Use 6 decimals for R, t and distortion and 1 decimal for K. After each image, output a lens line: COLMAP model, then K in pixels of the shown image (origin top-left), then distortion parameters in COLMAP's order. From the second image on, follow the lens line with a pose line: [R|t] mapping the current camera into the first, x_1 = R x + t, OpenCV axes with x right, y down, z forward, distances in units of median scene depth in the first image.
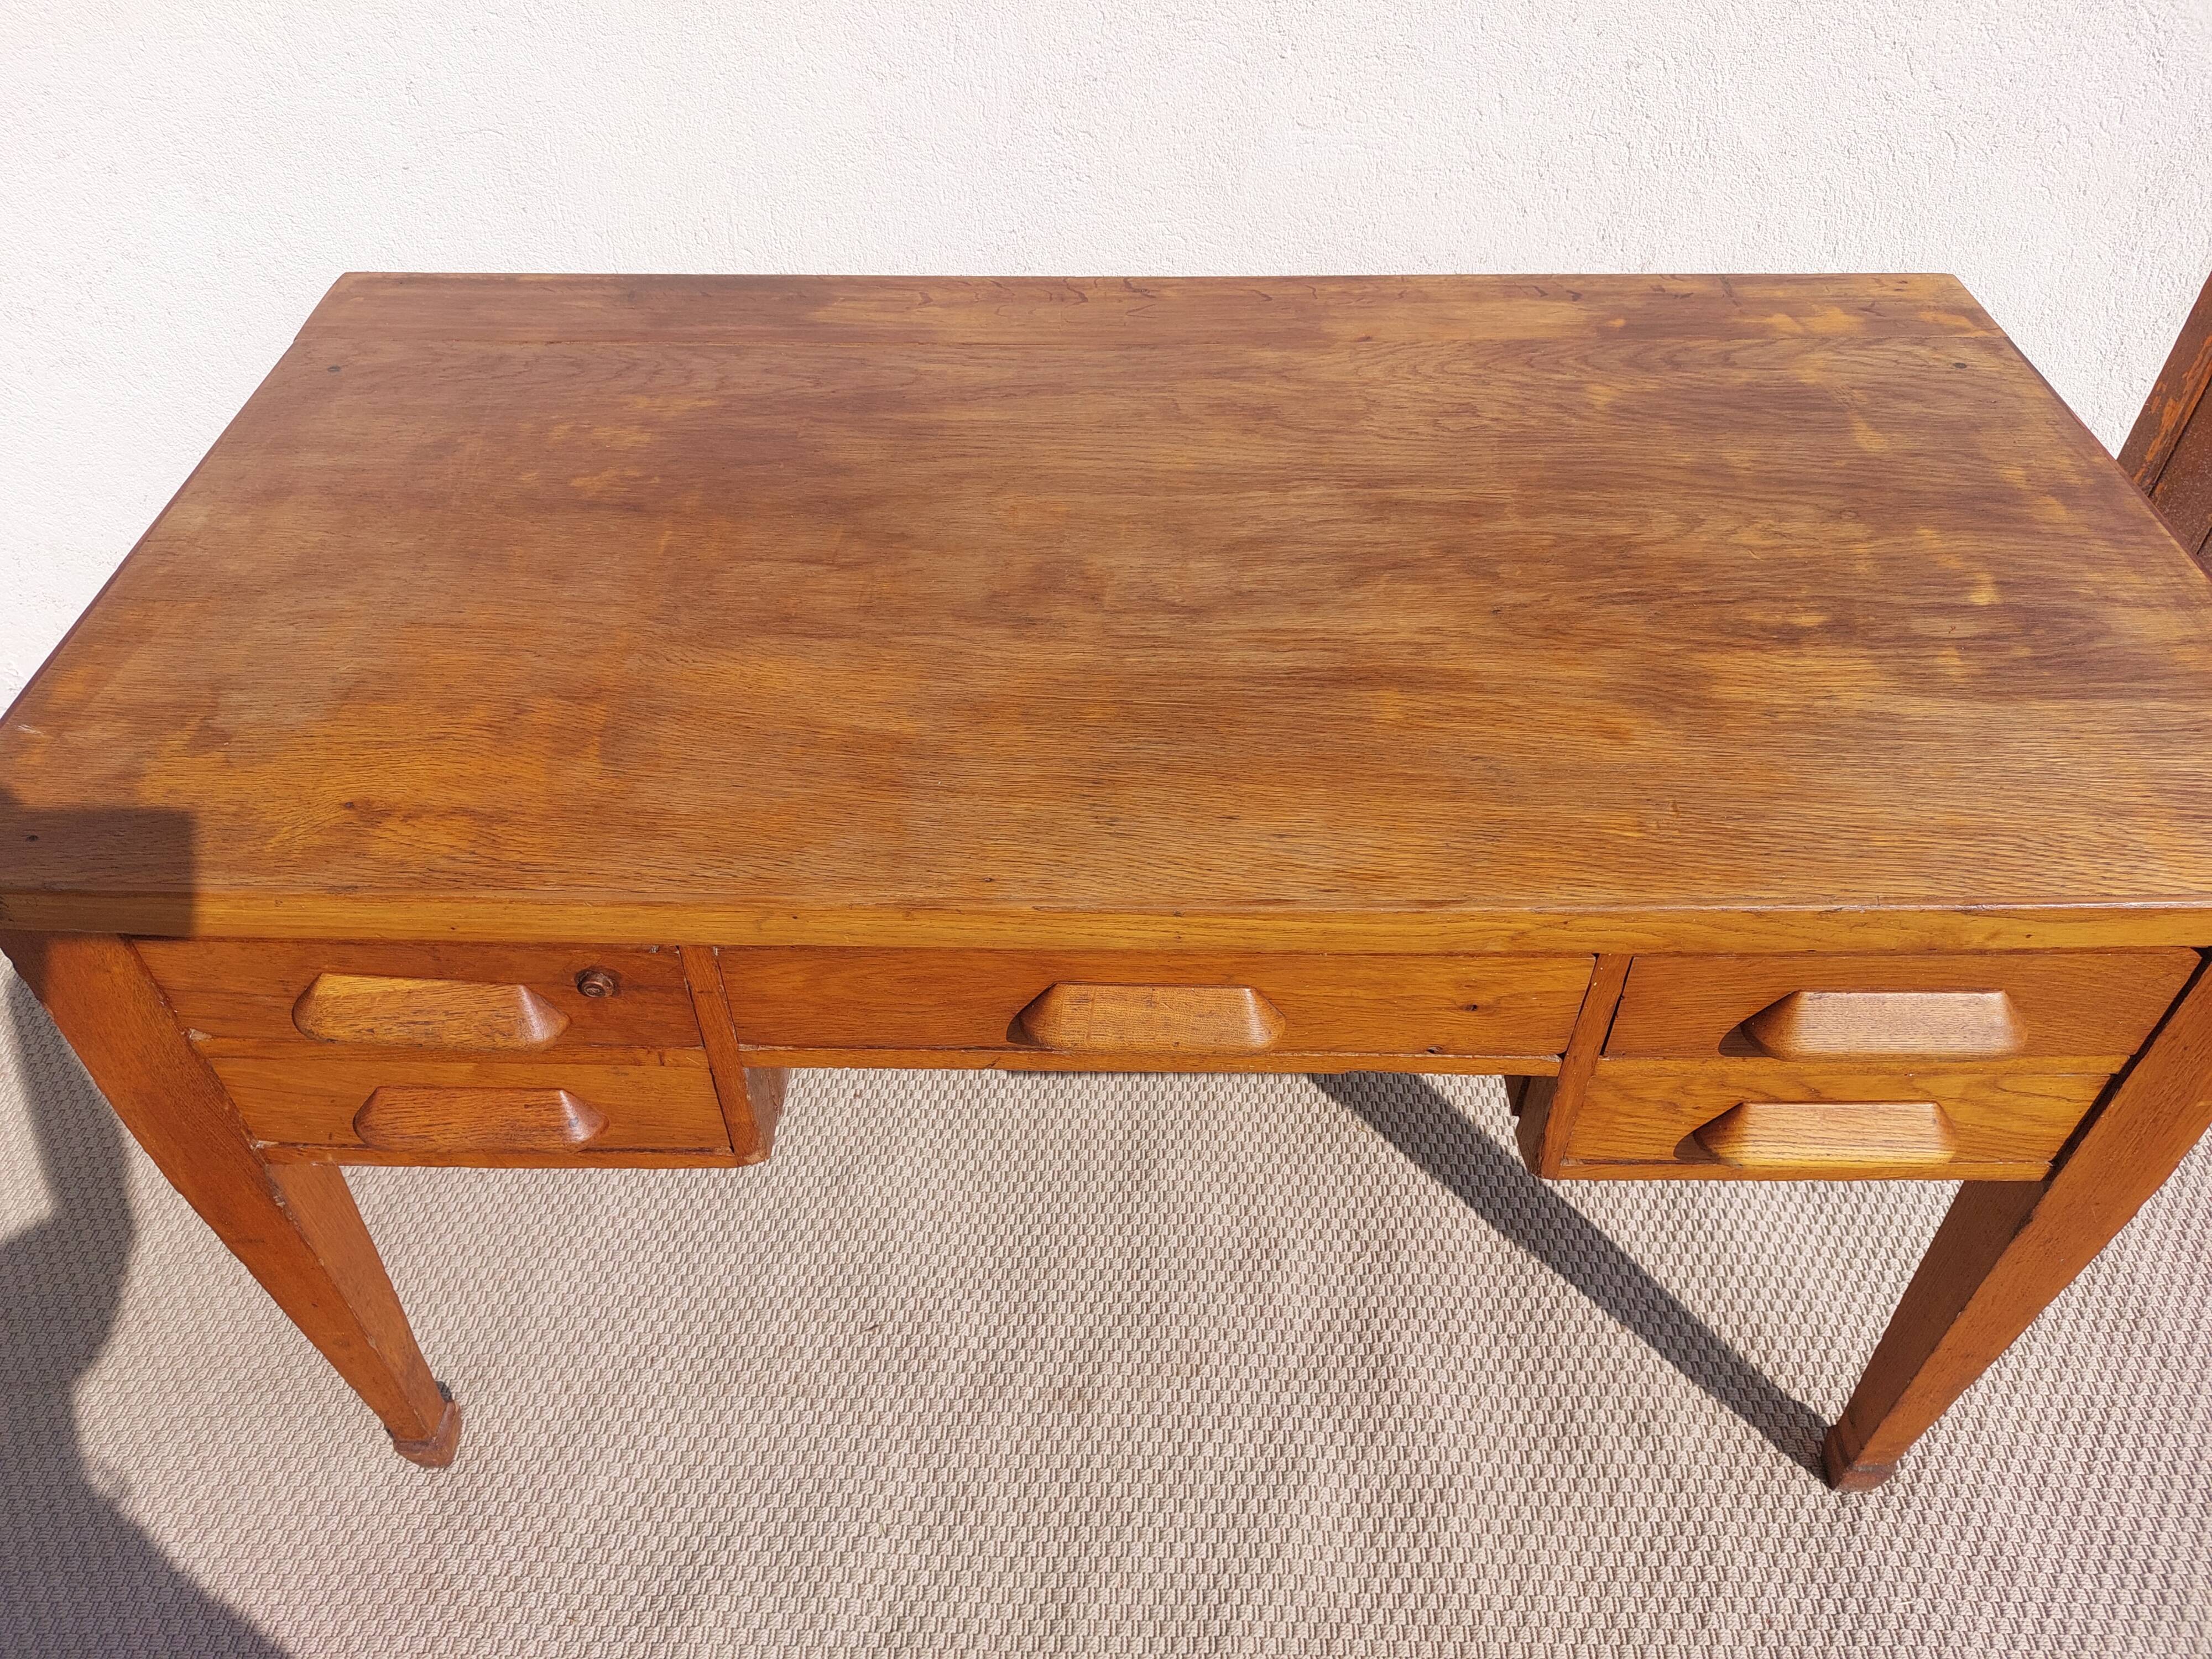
lens RADIAL K [[1623.4, 0, 1077.7], [0, 1623.4, 864.0], [0, 0, 1]] dist [0.053343, -0.067423]
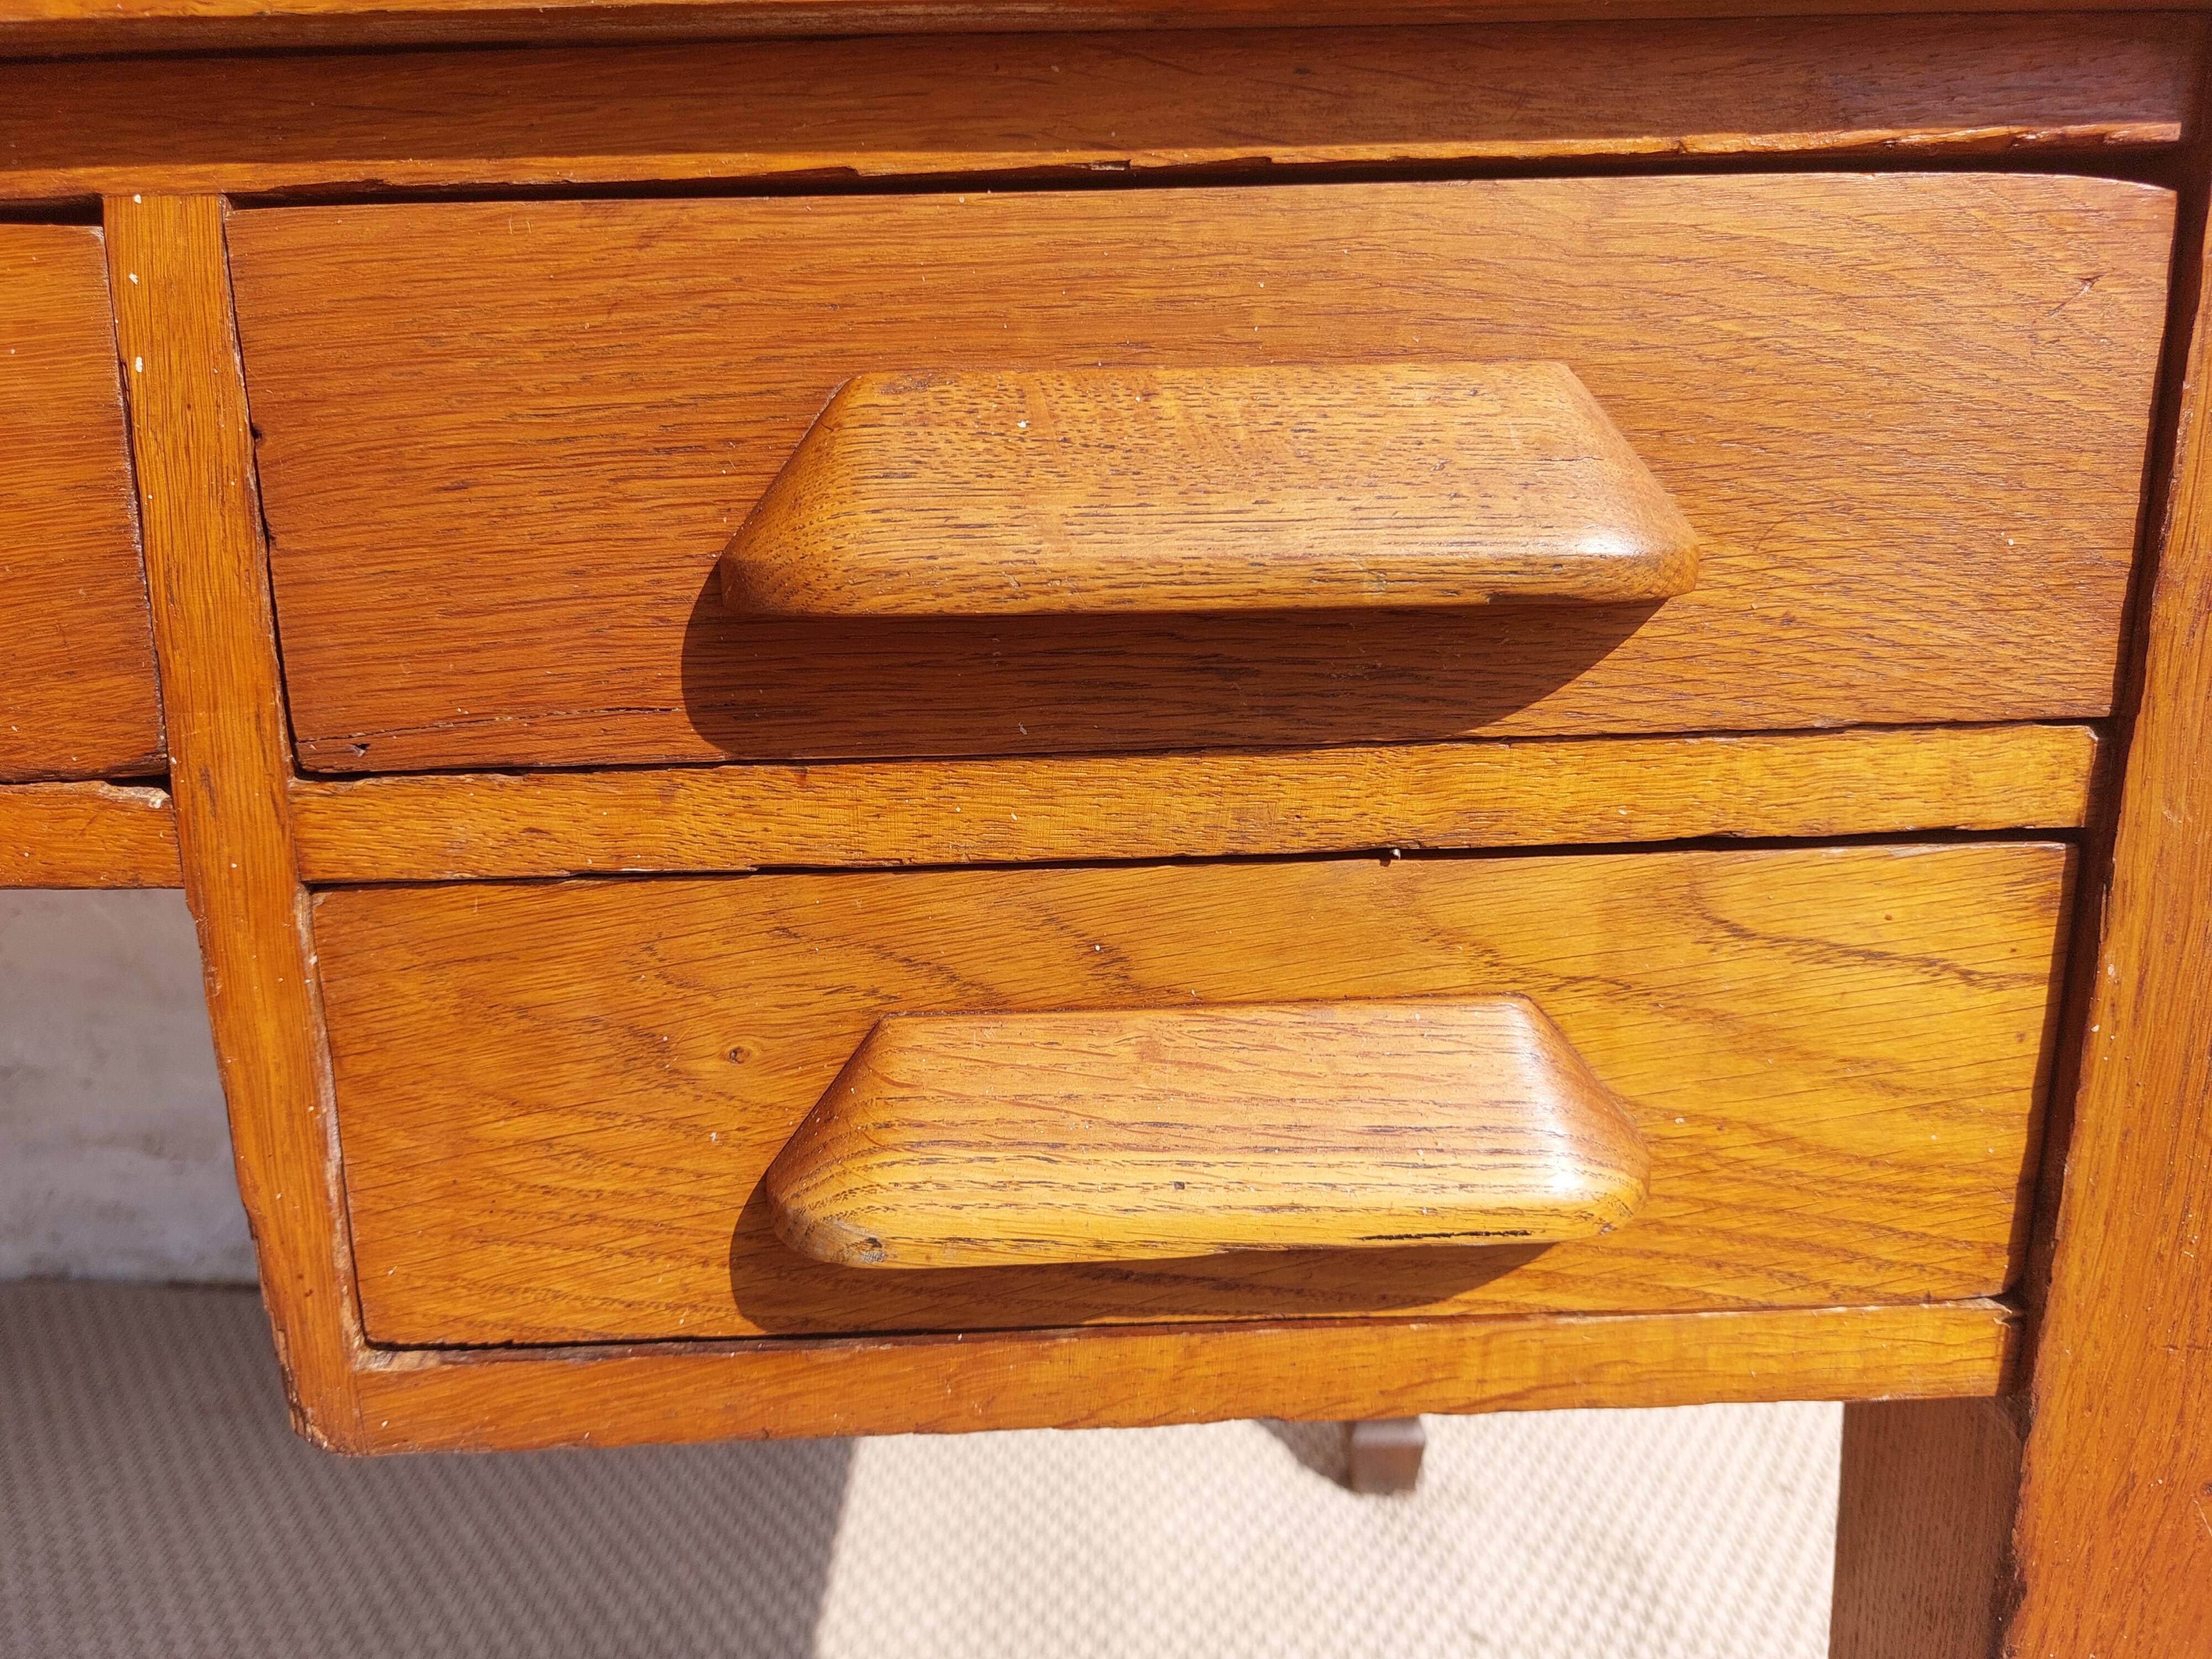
lens RADIAL K [[1623.4, 0, 1086.3], [0, 1623.4, 840.6], [0, 0, 1]] dist [0.053343, -0.067423]
pose [[0.999011, -0.002568, 0.044400, 0.423196], [0.025444, 0.851815, -0.523224, 0.265799], [-0.036477, 0.523836, 0.851038, 0.725384]]
